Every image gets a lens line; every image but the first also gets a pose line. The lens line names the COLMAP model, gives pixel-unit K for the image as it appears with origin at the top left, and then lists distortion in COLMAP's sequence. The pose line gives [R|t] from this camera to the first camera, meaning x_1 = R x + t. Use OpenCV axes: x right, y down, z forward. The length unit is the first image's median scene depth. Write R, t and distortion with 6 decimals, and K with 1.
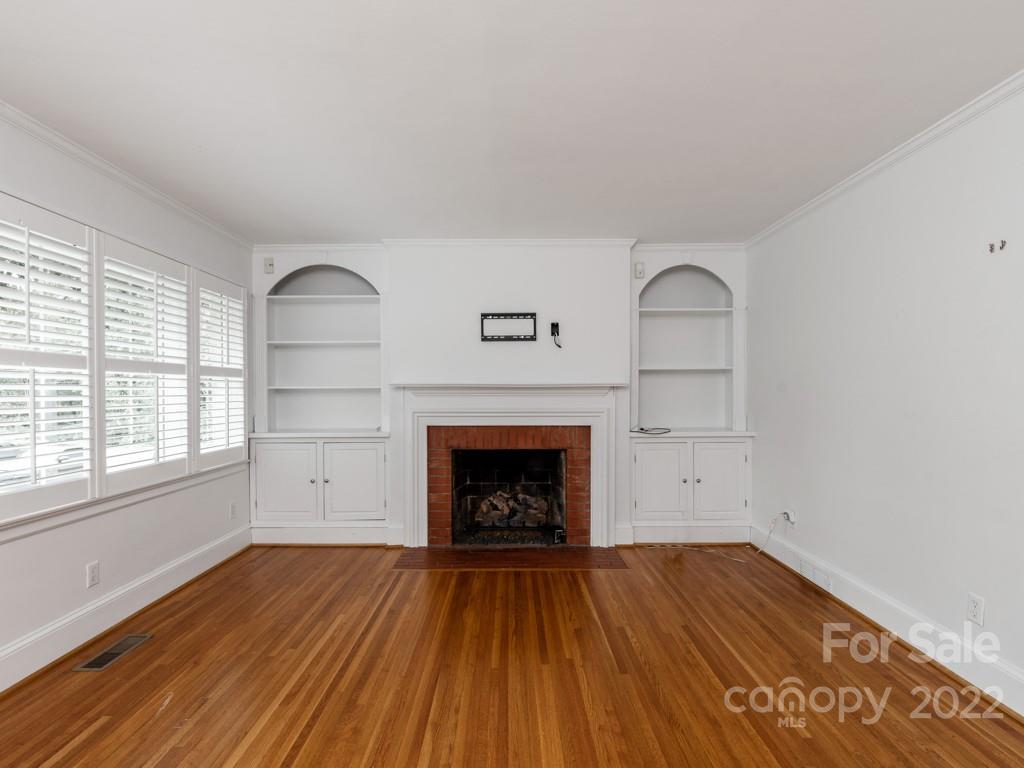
lens RADIAL K [[510.4, 0, 526.0], [0, 510.4, 400.6], [0, 0, 1]] dist [0.004287, -0.003008]
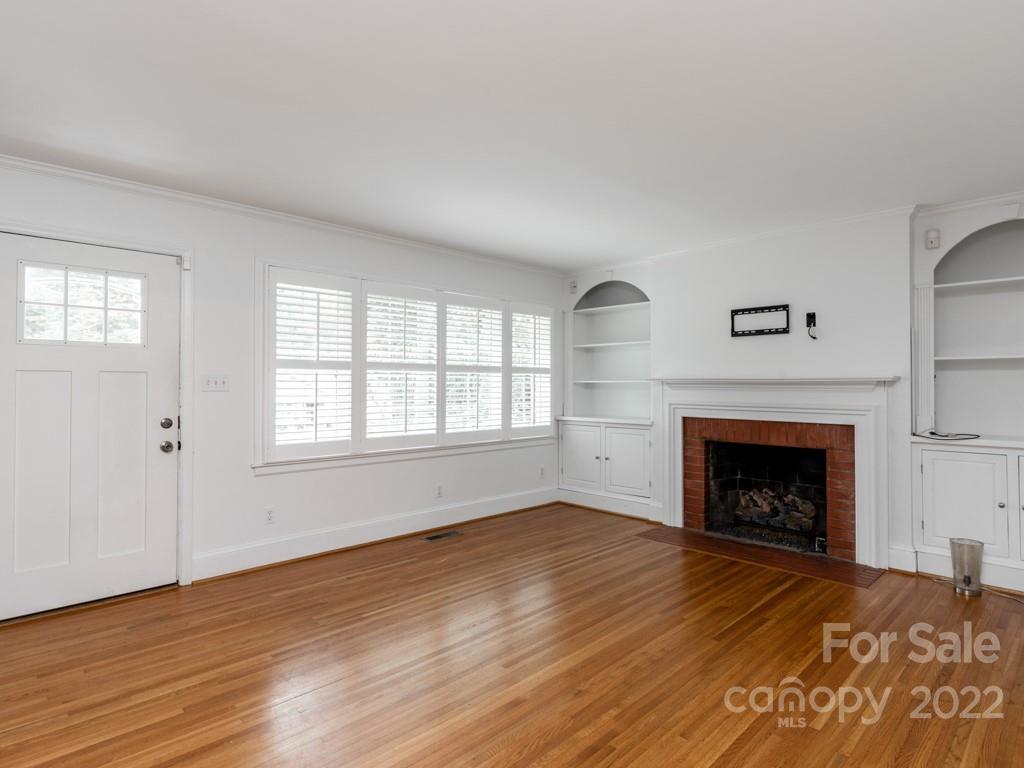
lens RADIAL K [[528.8, 0, 510.3], [0, 528.8, 379.7], [0, 0, 1]] dist [0.005156, 0.000015]
pose [[0.724560, -0.000921, -0.689211, 0.324480], [-0.017724, 0.999643, -0.019969, -0.000911], [0.688984, 0.026684, 0.724285, -0.078600]]
